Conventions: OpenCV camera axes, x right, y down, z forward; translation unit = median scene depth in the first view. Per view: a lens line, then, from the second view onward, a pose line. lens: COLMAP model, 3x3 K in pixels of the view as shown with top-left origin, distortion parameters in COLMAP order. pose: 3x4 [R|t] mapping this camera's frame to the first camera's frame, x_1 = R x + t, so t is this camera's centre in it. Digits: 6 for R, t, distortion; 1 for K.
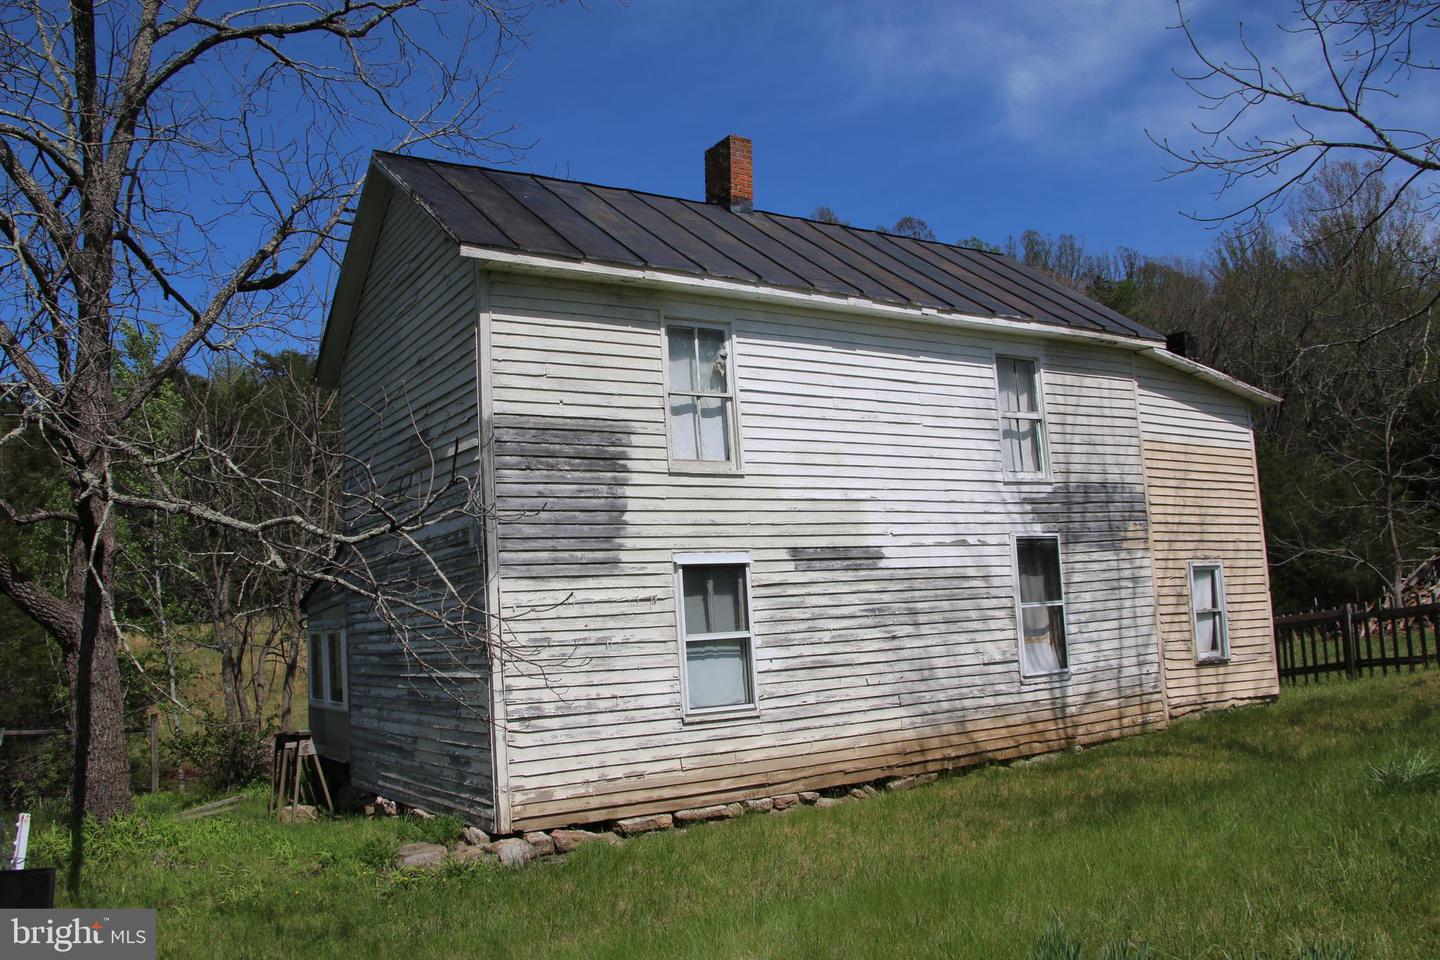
lens RADIAL K [[1166.6, 0, 699.2], [0, 1166.6, 481.0], [0, 0, 1]] dist [-0.165923, 0.145908]
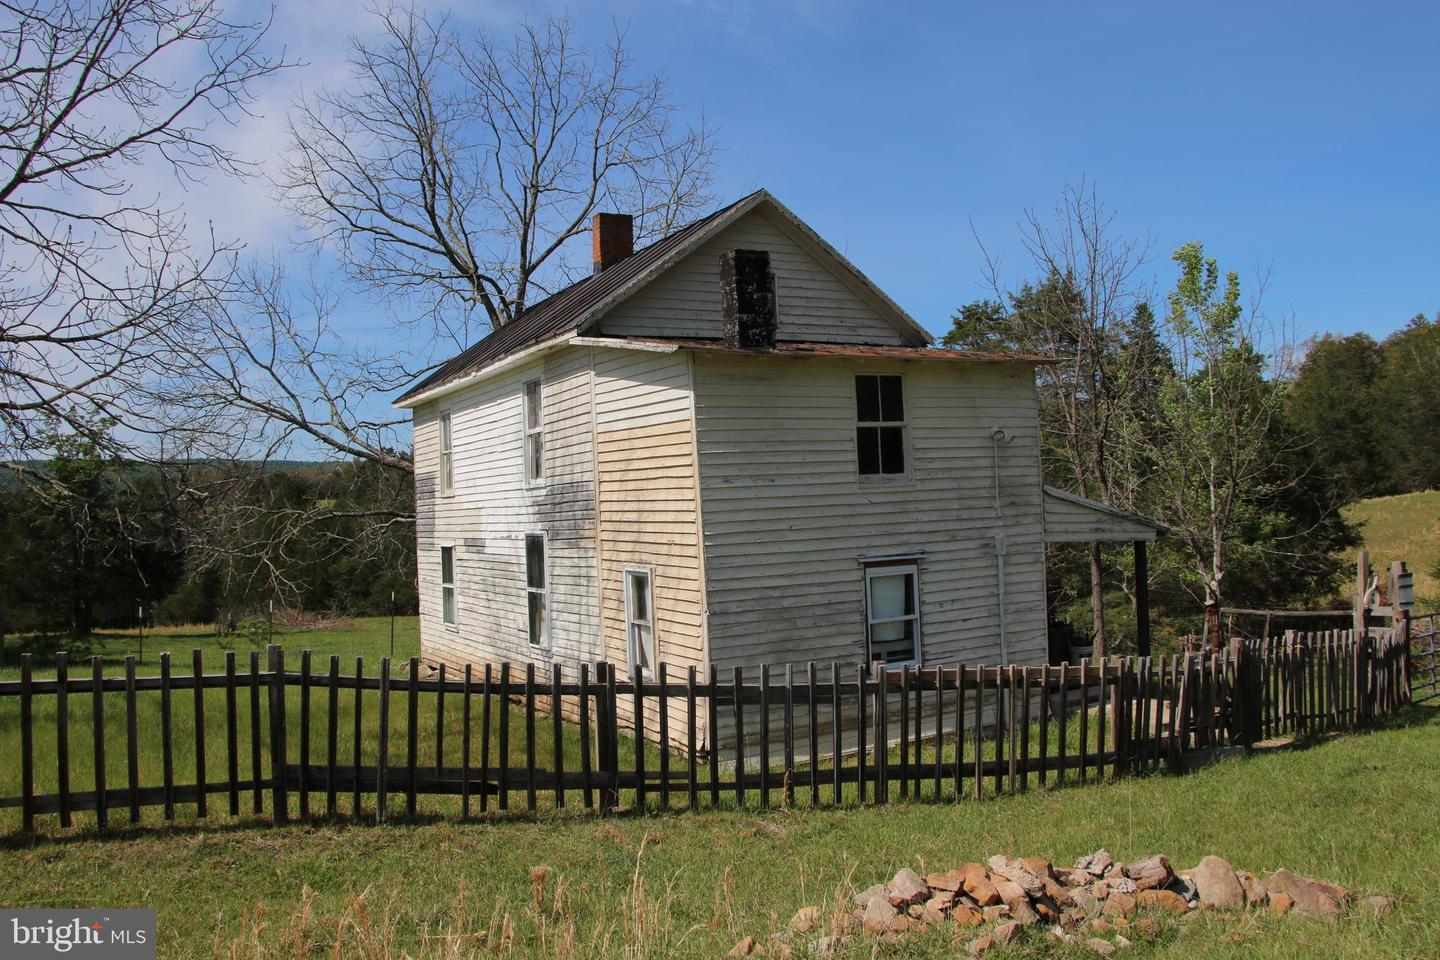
lens RADIAL K [[1166.6, 0, 699.2], [0, 1166.6, 481.0], [0, 0, 1]] dist [-0.165923, 0.145908]
pose [[-0.062429, 0.030457, -0.997585, 1.363487], [0.160082, 0.986899, 0.020113, -0.002779], [0.985128, -0.158439, -0.066487, 1.153423]]
